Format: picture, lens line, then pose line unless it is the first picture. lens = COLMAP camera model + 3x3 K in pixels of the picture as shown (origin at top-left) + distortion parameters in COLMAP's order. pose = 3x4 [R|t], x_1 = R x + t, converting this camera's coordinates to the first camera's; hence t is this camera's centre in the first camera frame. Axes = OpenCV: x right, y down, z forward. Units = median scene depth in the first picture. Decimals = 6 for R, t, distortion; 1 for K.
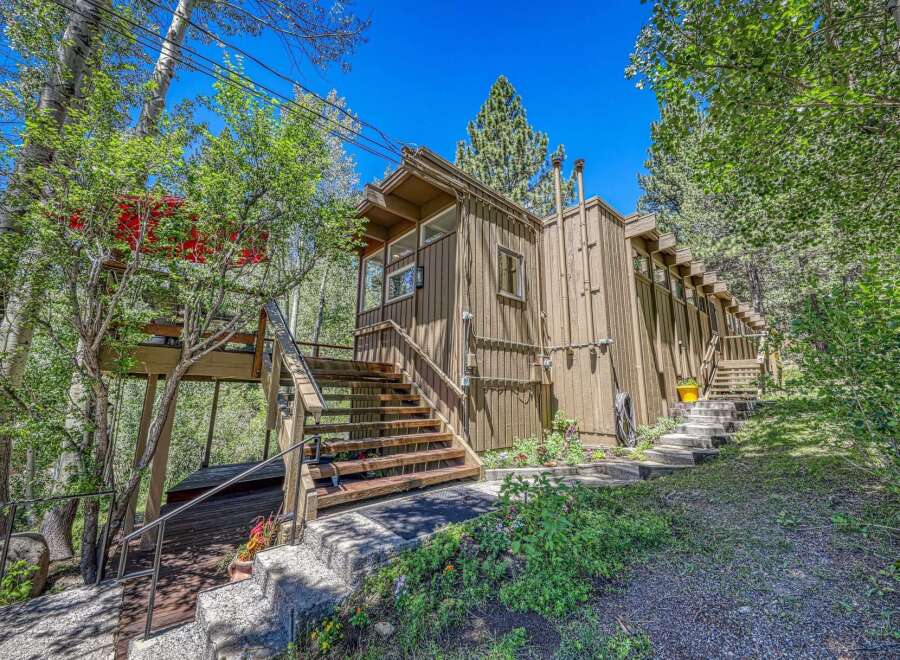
lens RADIAL K [[341.5, 0, 455.5], [0, 341.5, 332.1], [0, 0, 1]] dist [0.015379, -0.006376]
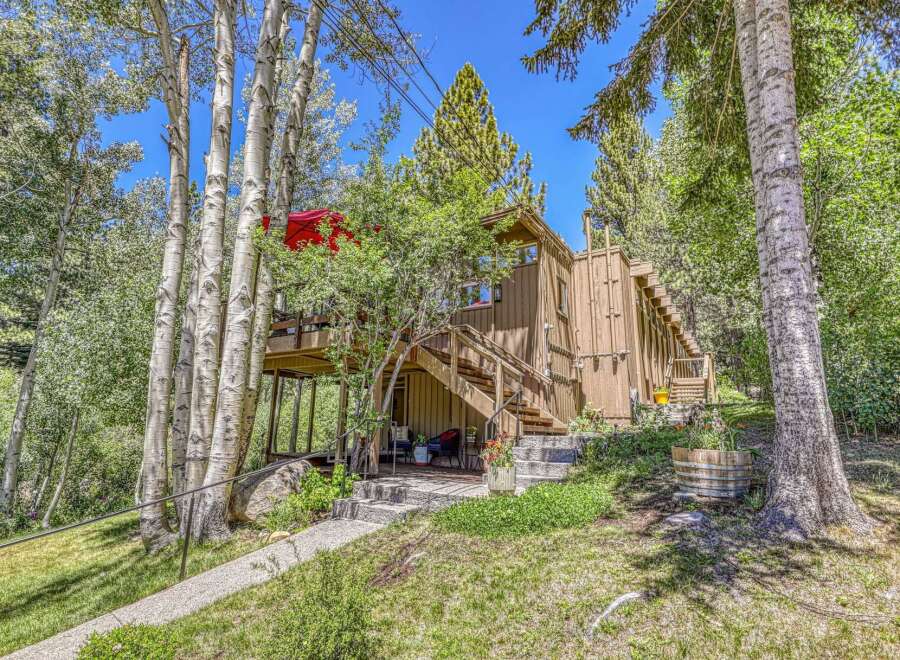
lens RADIAL K [[466.2, 0, 450.0], [0, 466.2, 330.0], [0, 0, 1]] dist [-0.001268, -0.000076]
pose [[0.960835, 0.076604, 0.266322, -0.703765], [-0.067097, 0.996748, -0.044628, 0.064761], [-0.268875, 0.025011, 0.962850, -0.595449]]
